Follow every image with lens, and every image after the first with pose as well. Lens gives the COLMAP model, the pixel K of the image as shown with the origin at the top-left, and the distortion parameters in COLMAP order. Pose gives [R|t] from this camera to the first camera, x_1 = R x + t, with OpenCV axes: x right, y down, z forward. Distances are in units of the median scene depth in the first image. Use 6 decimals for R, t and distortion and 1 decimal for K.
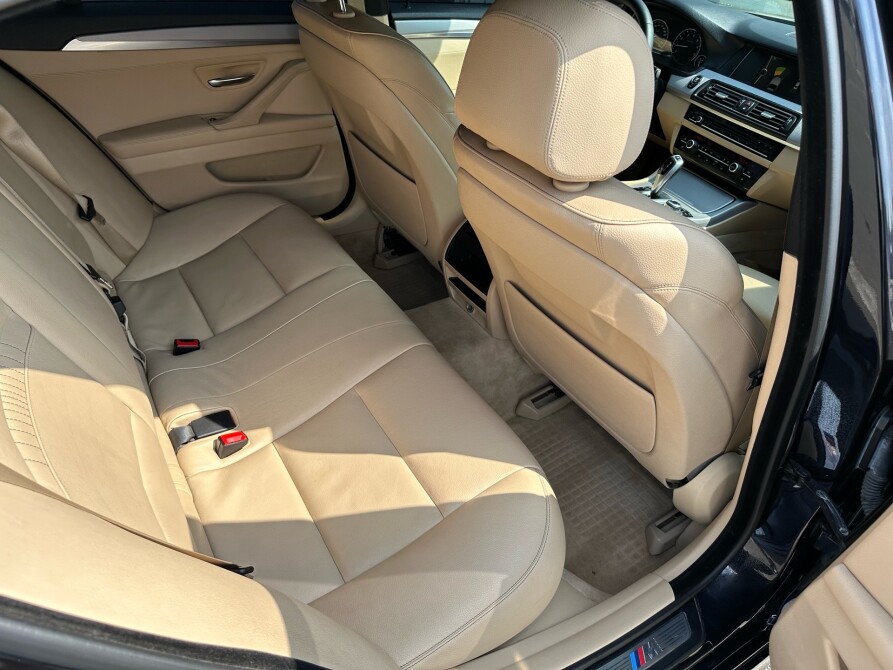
lens RADIAL K [[627.9, 0, 449.4], [0, 627.9, 313.9], [0, 0, 1]] dist [0.105793, -0.212971]
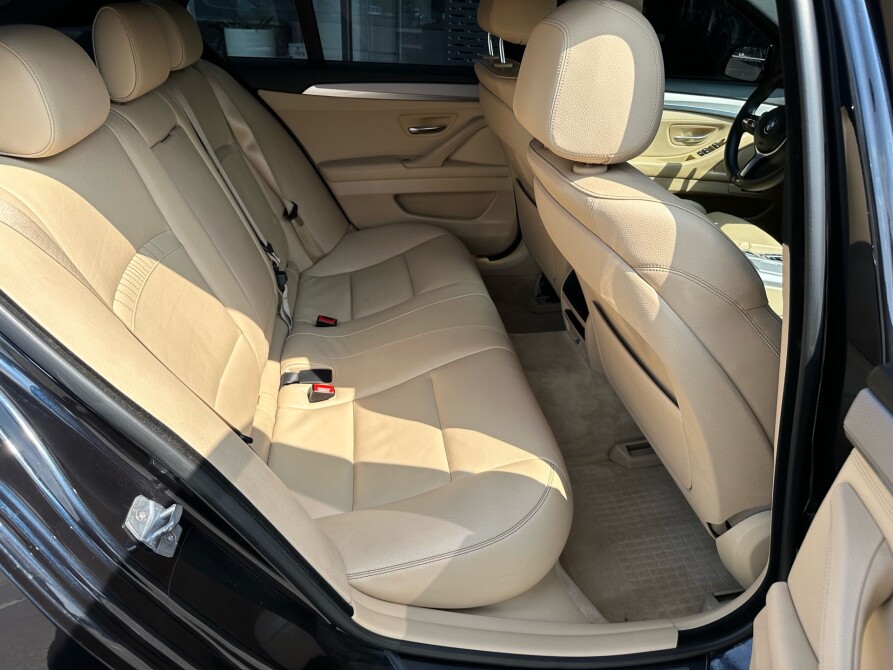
lens RADIAL K [[627.9, 0, 449.4], [0, 627.9, 313.9], [0, 0, 1]] dist [0.105793, -0.212971]
pose [[0.911230, 0.149045, -0.383985, 0.287582], [-0.207753, 0.971278, -0.116012, 0.139829], [0.355665, 0.185488, 0.916022, -0.018442]]
